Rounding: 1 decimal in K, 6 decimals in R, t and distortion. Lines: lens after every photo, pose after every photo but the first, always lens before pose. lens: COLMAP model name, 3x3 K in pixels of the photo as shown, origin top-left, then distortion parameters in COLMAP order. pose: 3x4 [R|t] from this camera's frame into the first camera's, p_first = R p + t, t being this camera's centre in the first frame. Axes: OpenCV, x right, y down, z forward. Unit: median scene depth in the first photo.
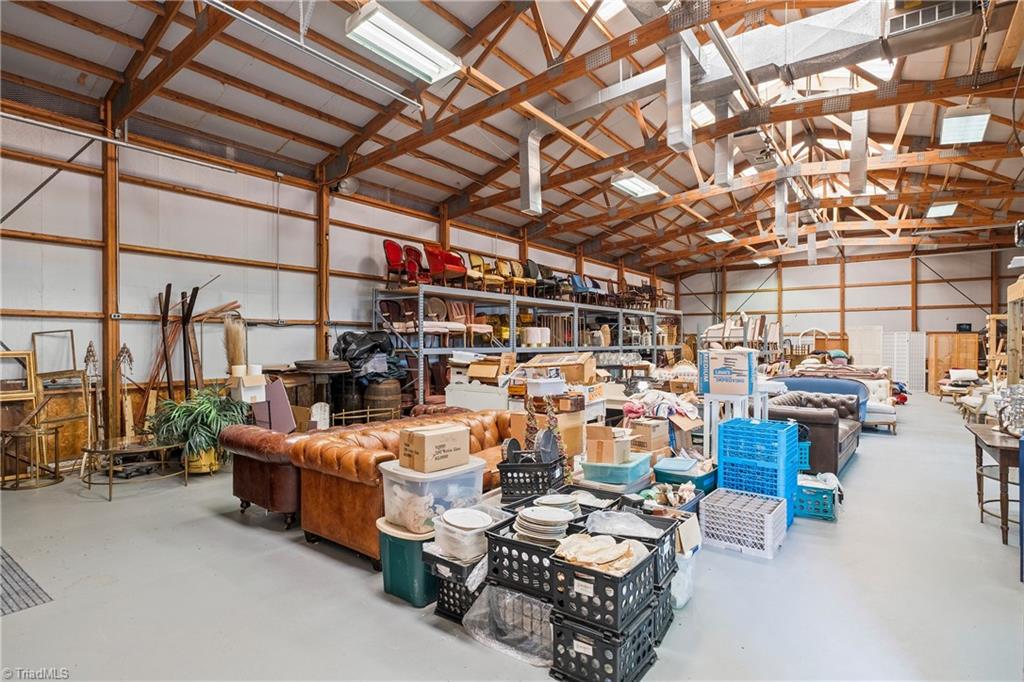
lens RADIAL K [[527.8, 0, 508.0], [0, 527.8, 340.9], [0, 0, 1]] dist [0.003724, 0.001993]
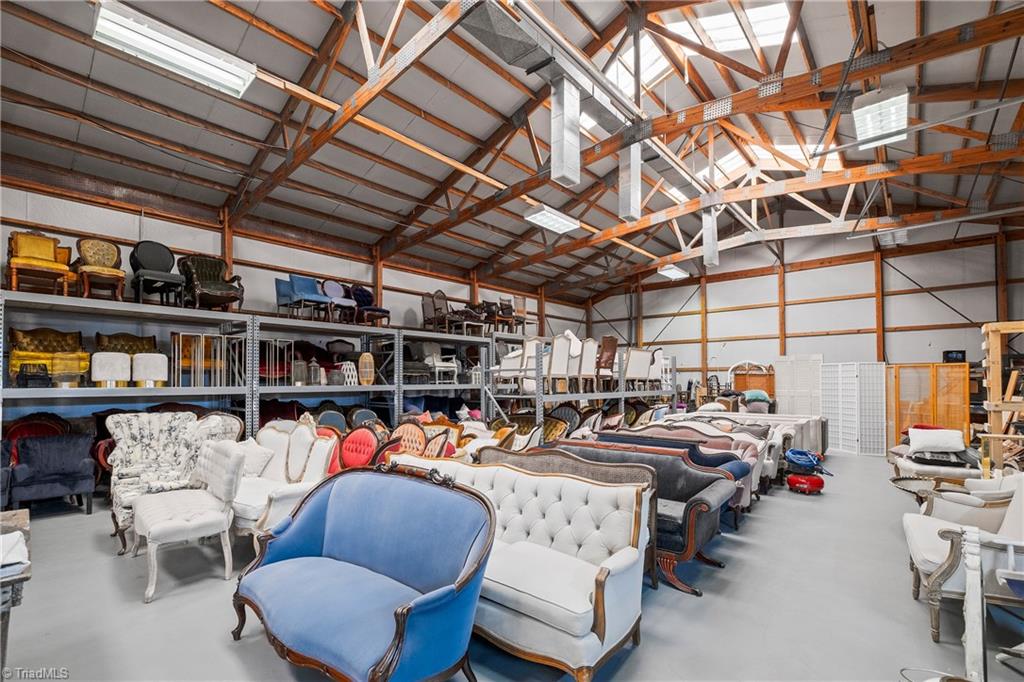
lens RADIAL K [[464.1, 0, 501.4], [0, 464.1, 369.5], [0, 0, 1]] dist [-0.001030, 0.000246]
pose [[0.996064, -0.004390, -0.088525, 0.371638], [0.002431, 0.999750, -0.022223, 0.003169], [0.088600, 0.021921, 0.995826, 0.396497]]
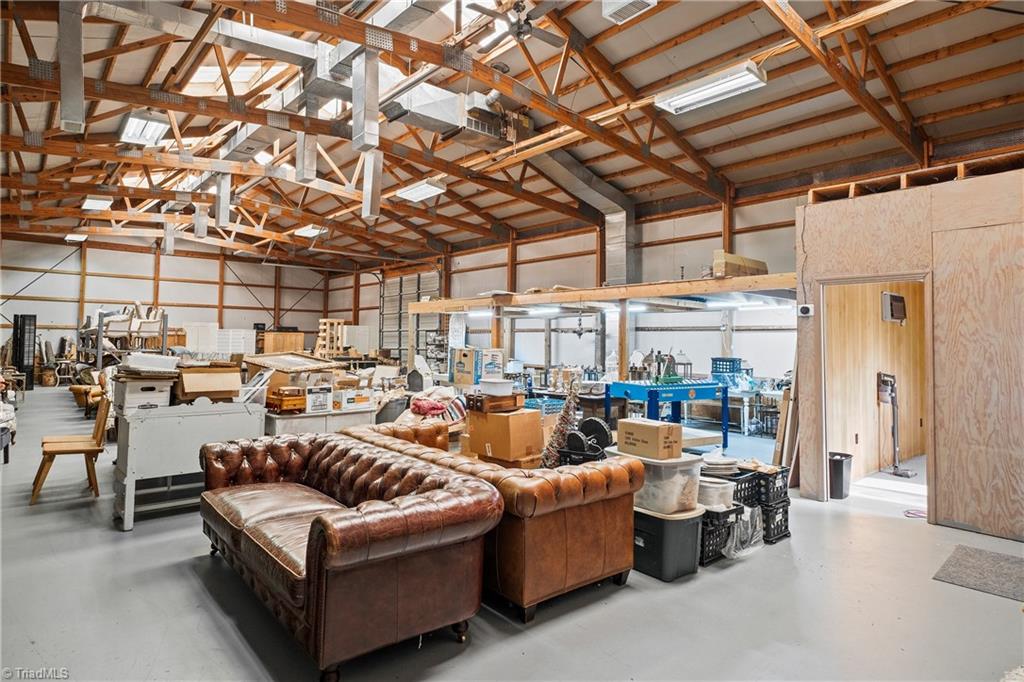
lens RADIAL K [[572.4, 0, 498.1], [0, 572.4, 317.1], [0, 0, 1]] dist [0.007736, 0.006490]
pose [[0.230885, 0.045627, 0.971911, -0.281807], [-0.015139, 0.998947, -0.043300, 0.000719], [-0.972863, -0.004717, 0.231333, 0.208913]]
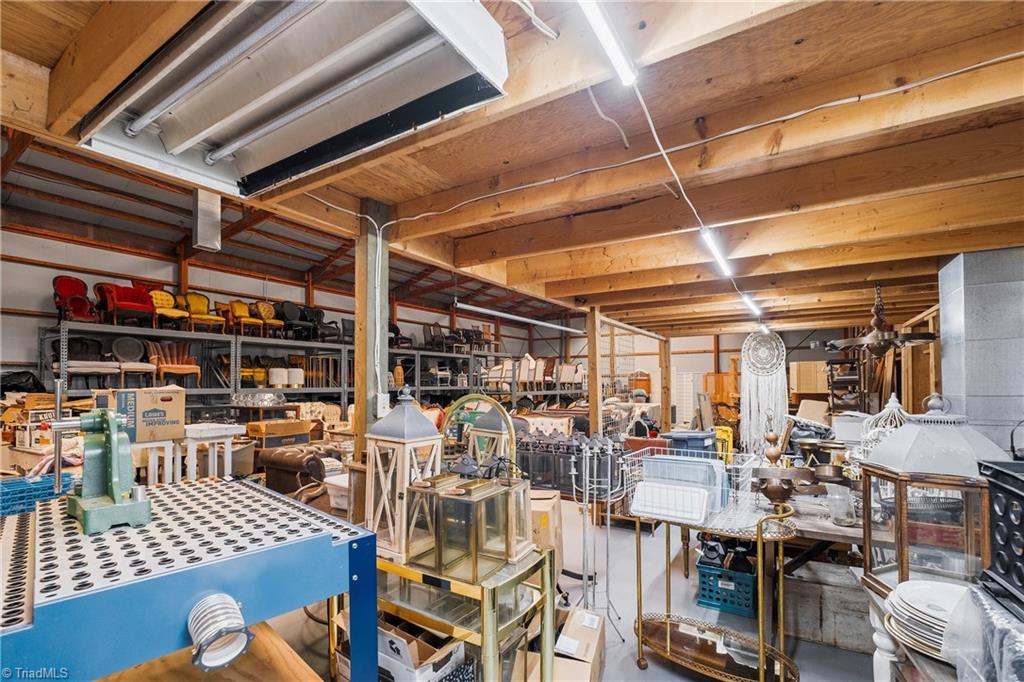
lens RADIAL K [[464.1, 0, 506.3], [0, 464.1, 370.0], [0, 0, 1]] dist [-0.001030, 0.000246]
pose [[0.997525, -0.003271, 0.070230, 0.302813], [0.005301, 0.999573, -0.028735, 0.003712], [-0.070106, 0.029036, 0.997117, 0.069910]]
